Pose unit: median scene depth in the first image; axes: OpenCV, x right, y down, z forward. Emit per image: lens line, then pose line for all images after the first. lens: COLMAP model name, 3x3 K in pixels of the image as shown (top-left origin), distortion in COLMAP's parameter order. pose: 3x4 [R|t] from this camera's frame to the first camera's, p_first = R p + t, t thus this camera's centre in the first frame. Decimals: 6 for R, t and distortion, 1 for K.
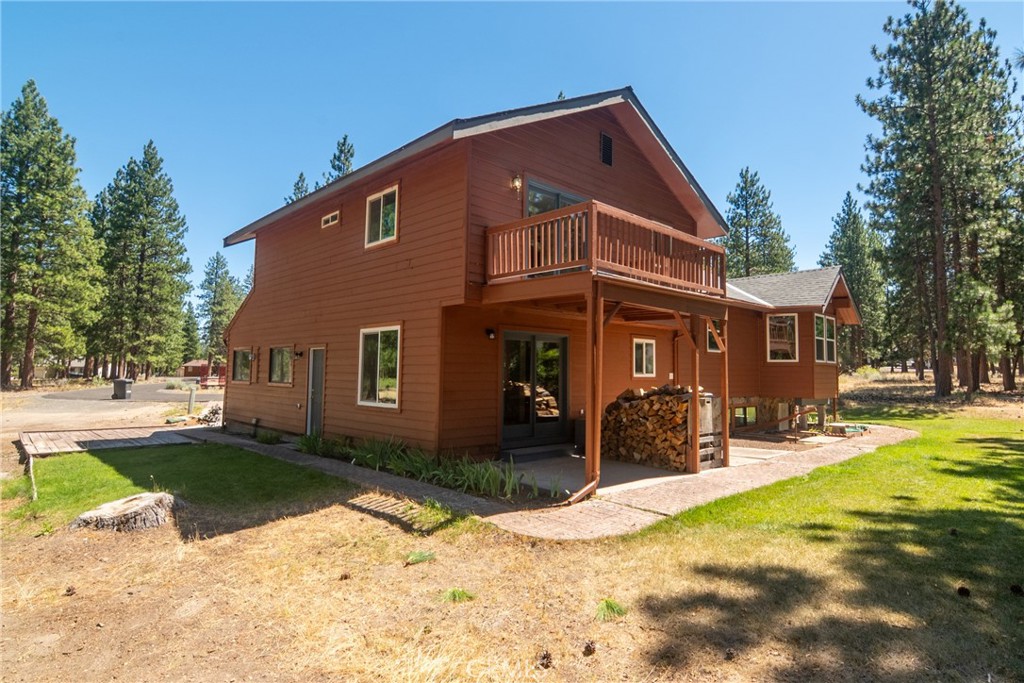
lens RADIAL K [[543.2, 0, 512.2], [0, 543.2, 321.4], [0, 0, 1]] dist [-0.000667, -0.000045]
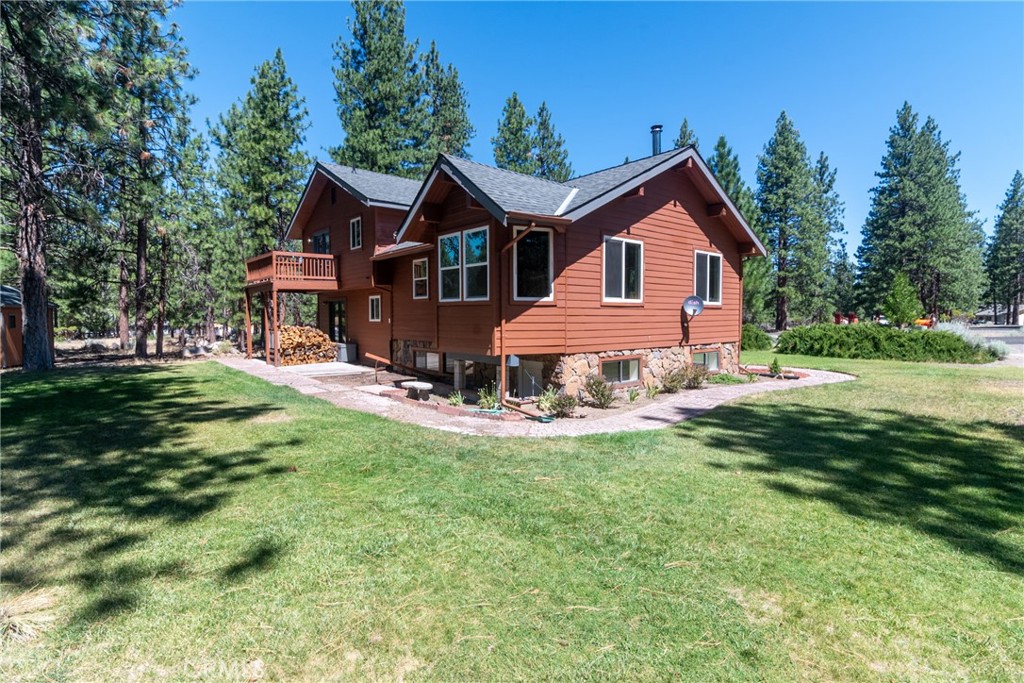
lens RADIAL K [[497.8, 0, 512.0], [0, 497.8, 341.5], [0, 0, 1]] dist [0.000103, 0.000053]
pose [[-0.074242, 0.037085, -0.996550, 1.554731], [0.090867, 0.995403, 0.030273, 0.147573], [0.993092, -0.088306, -0.077271, 1.447811]]
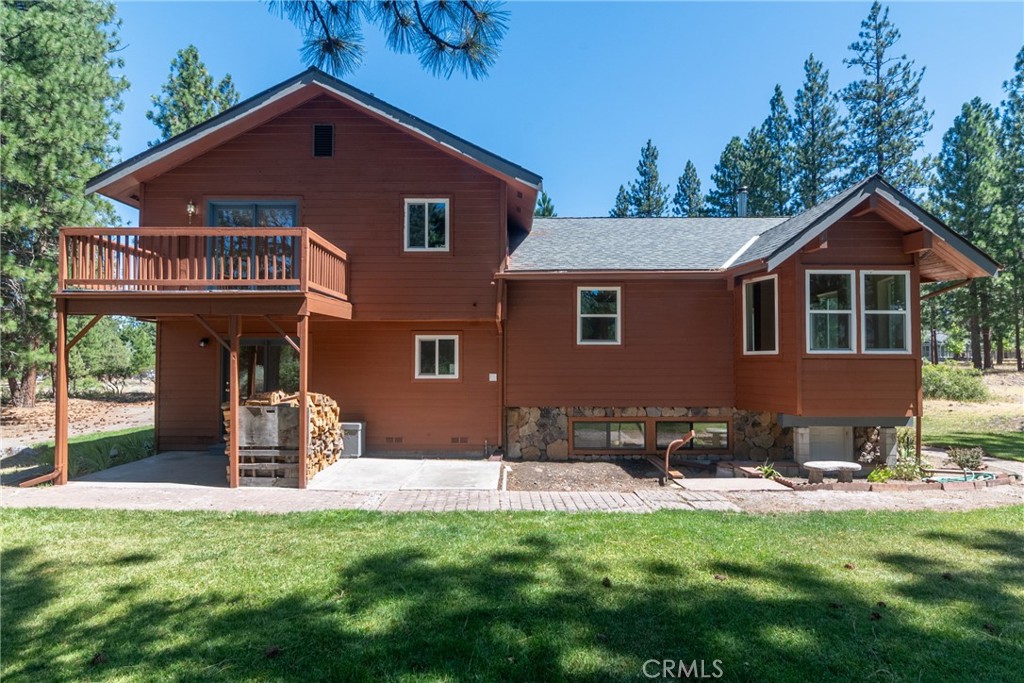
lens RADIAL K [[497.8, 0, 512.0], [0, 497.8, 341.5], [0, 0, 1]] dist [0.000103, 0.000053]
pose [[0.724180, -0.035966, -0.688672, 0.867116], [0.072564, 0.997069, 0.024233, 0.031962], [0.685783, -0.067522, 0.724668, 0.497644]]
